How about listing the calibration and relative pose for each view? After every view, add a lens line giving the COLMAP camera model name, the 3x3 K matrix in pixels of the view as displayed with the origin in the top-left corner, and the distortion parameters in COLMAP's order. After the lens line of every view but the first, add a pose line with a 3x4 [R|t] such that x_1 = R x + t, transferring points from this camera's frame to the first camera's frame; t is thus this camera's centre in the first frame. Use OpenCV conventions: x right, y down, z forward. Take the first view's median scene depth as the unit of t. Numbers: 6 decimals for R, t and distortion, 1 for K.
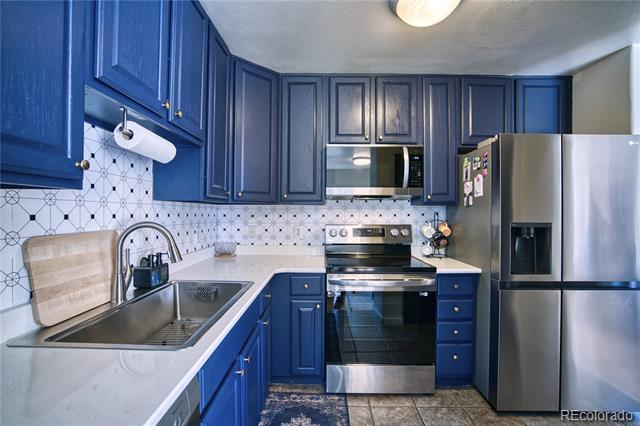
lens RADIAL K [[296.2, 0, 318.1], [0, 296.2, 213.3], [0, 0, 1]] dist [-0.020459, 0.004605]
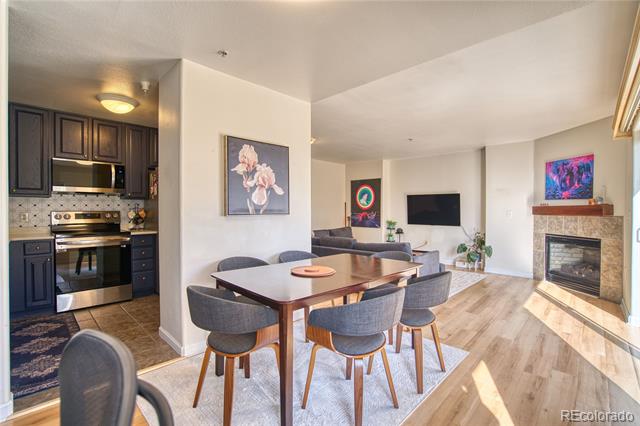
lens RADIAL K [[296.2, 0, 316.0], [0, 296.2, 212.5], [0, 0, 1]] dist [-0.020459, 0.004605]
pose [[0.691295, -0.010907, 0.722490, -0.118281], [0.008472, 0.999940, 0.006989, 0.048202], [-0.722523, 0.001290, 0.691346, -0.974572]]
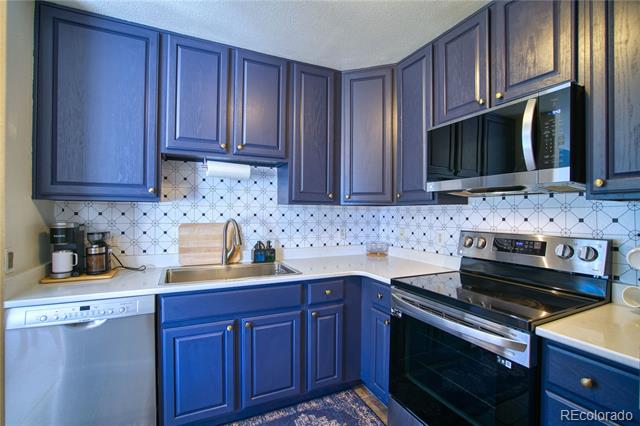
lens RADIAL K [[296.2, 0, 317.4], [0, 296.2, 213.3], [0, 0, 1]] dist [-0.020459, 0.004605]
pose [[0.460242, -0.000778, -0.887793, 0.560303], [-0.011011, 0.999918, -0.006584, 0.004764], [0.887725, 0.012805, 0.460195, 0.351288]]
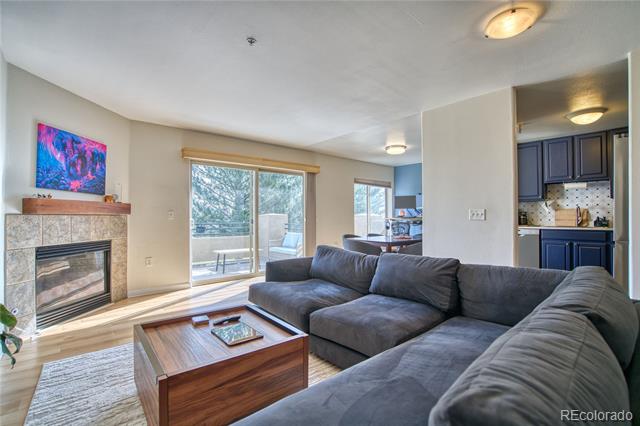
lens RADIAL K [[296.2, 0, 317.1], [0, 296.2, 214.8], [0, 0, 1]] dist [-0.020459, 0.004605]
pose [[-0.730346, -0.007283, -0.683038, 2.276193], [-0.005640, 0.999973, -0.004632, 0.091189], [0.683054, 0.000470, -0.730368, 0.747495]]
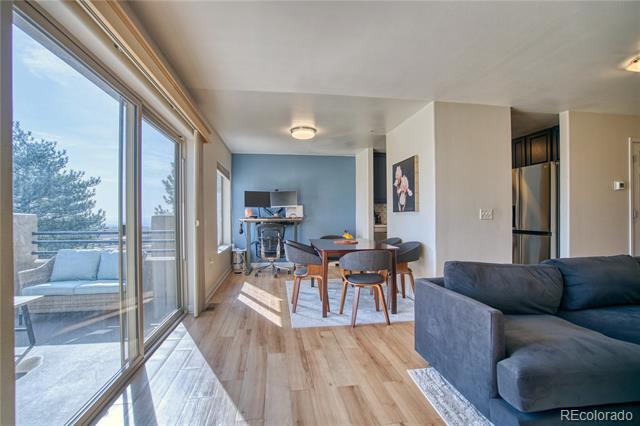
lens RADIAL K [[296.2, 0, 319.6], [0, 296.2, 216.2], [0, 0, 1]] dist [-0.020459, 0.004605]
pose [[0.156270, -0.008439, -0.987678, 2.033492], [-0.000645, 0.999962, -0.008646, 0.100709], [0.987714, 0.001988, 0.156259, -0.748130]]
